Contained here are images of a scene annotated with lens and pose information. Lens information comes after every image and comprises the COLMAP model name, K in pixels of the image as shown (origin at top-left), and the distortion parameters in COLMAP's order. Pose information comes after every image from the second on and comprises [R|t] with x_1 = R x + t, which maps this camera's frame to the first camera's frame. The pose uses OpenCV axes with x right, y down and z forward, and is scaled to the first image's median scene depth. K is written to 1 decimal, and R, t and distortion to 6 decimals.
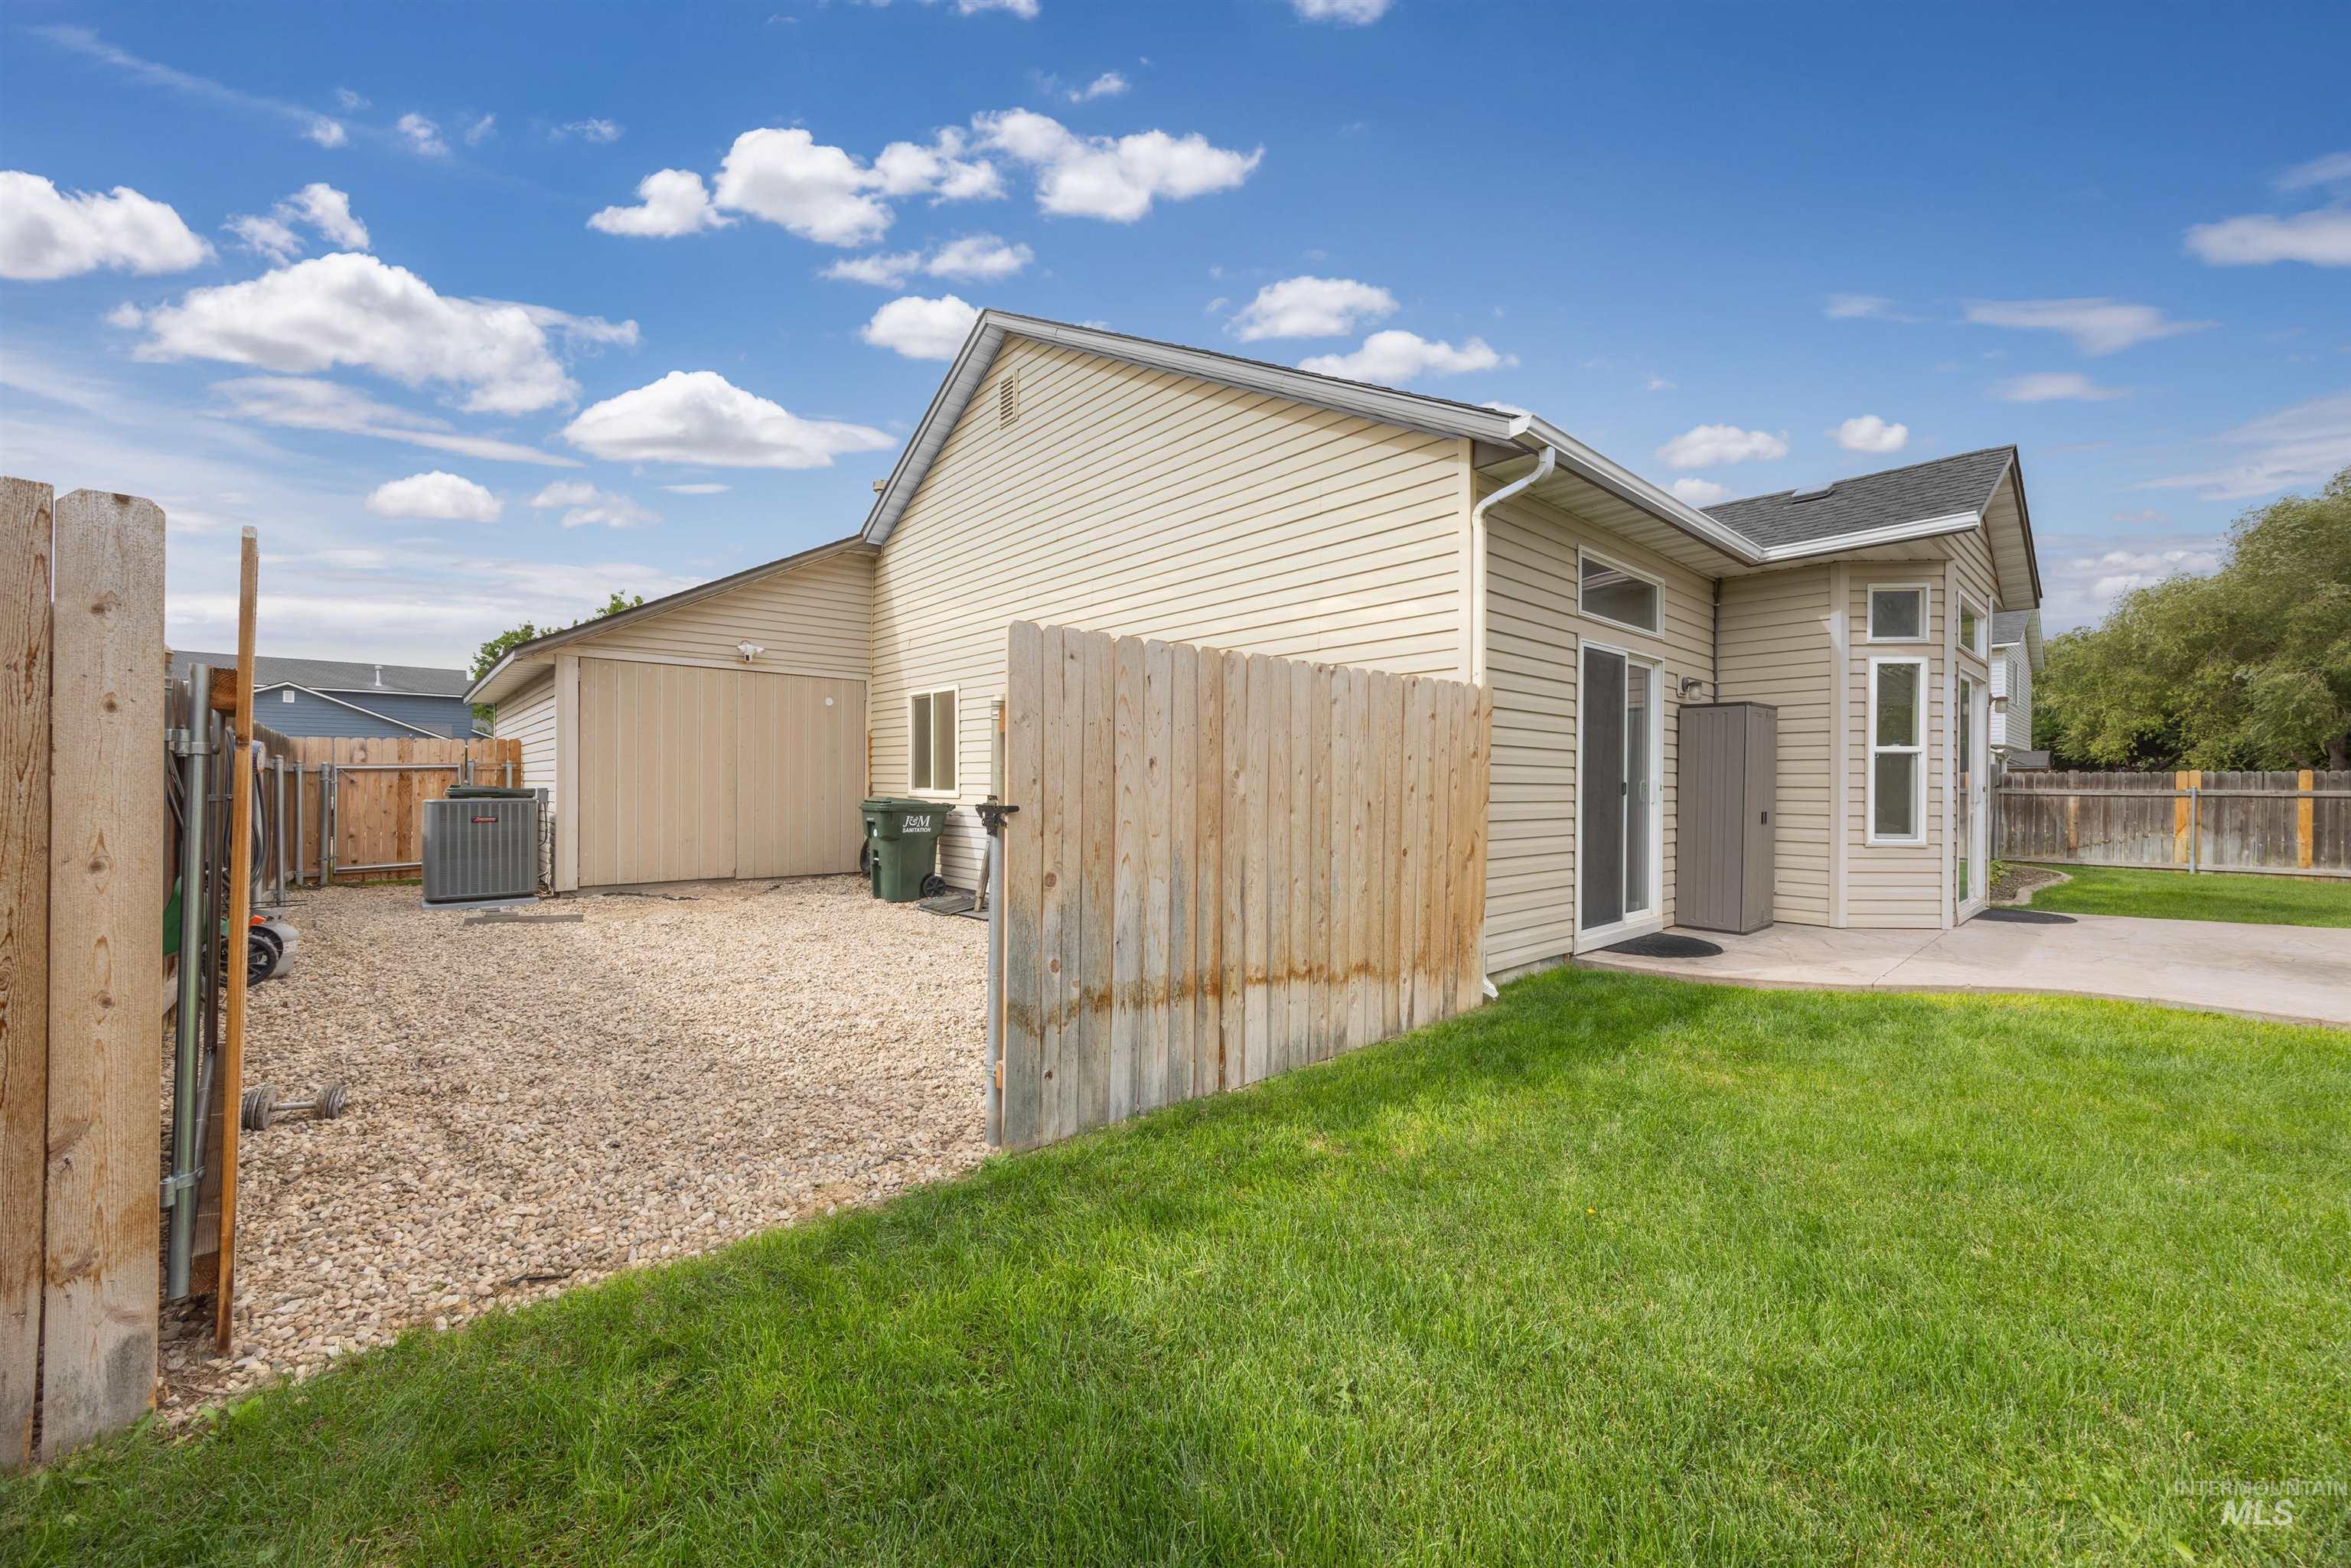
lens RADIAL K [[887.7, 0, 1180.3], [0, 887.7, 787.5], [0, 0, 1]] dist [0.015757, -0.000007]
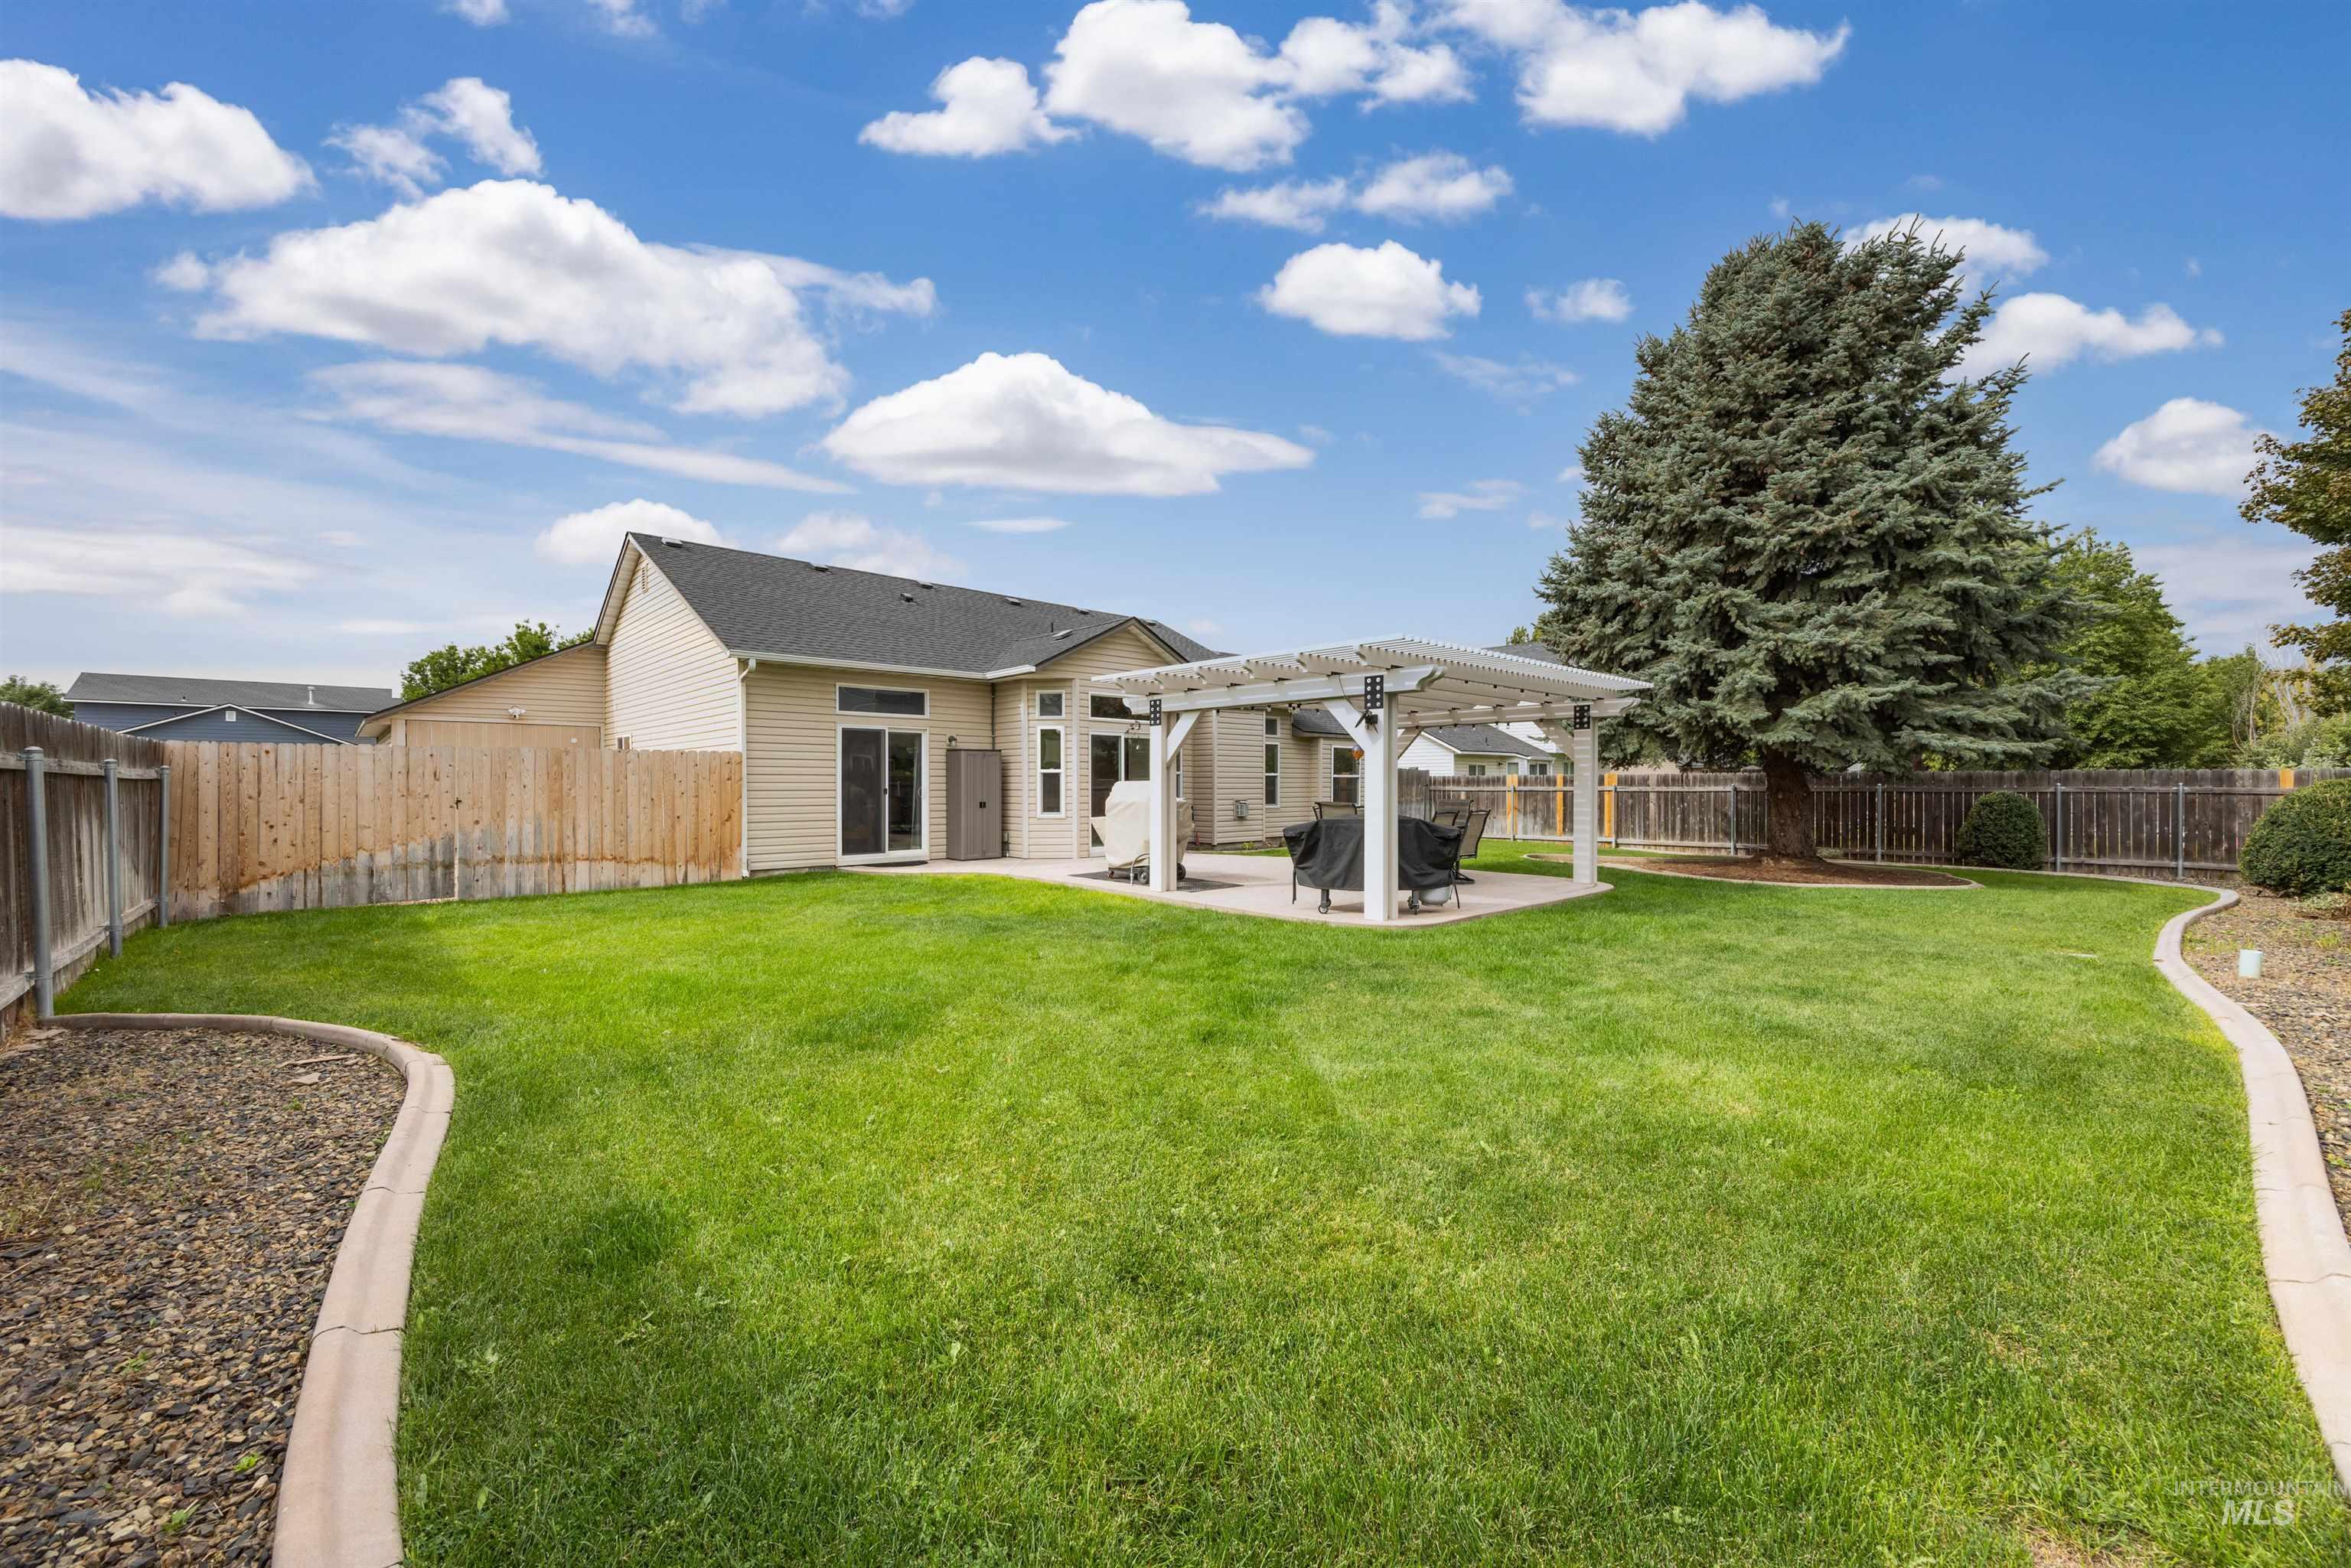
lens RADIAL K [[887.7, 0, 1161.7], [0, 887.7, 795.5], [0, 0, 1]] dist [0.015757, -0.000007]
pose [[0.999736, -0.008235, 0.021464, 0.520054], [0.008044, 0.999928, 0.008960, -0.001369], [-0.021536, -0.008785, 0.999729, -0.534966]]
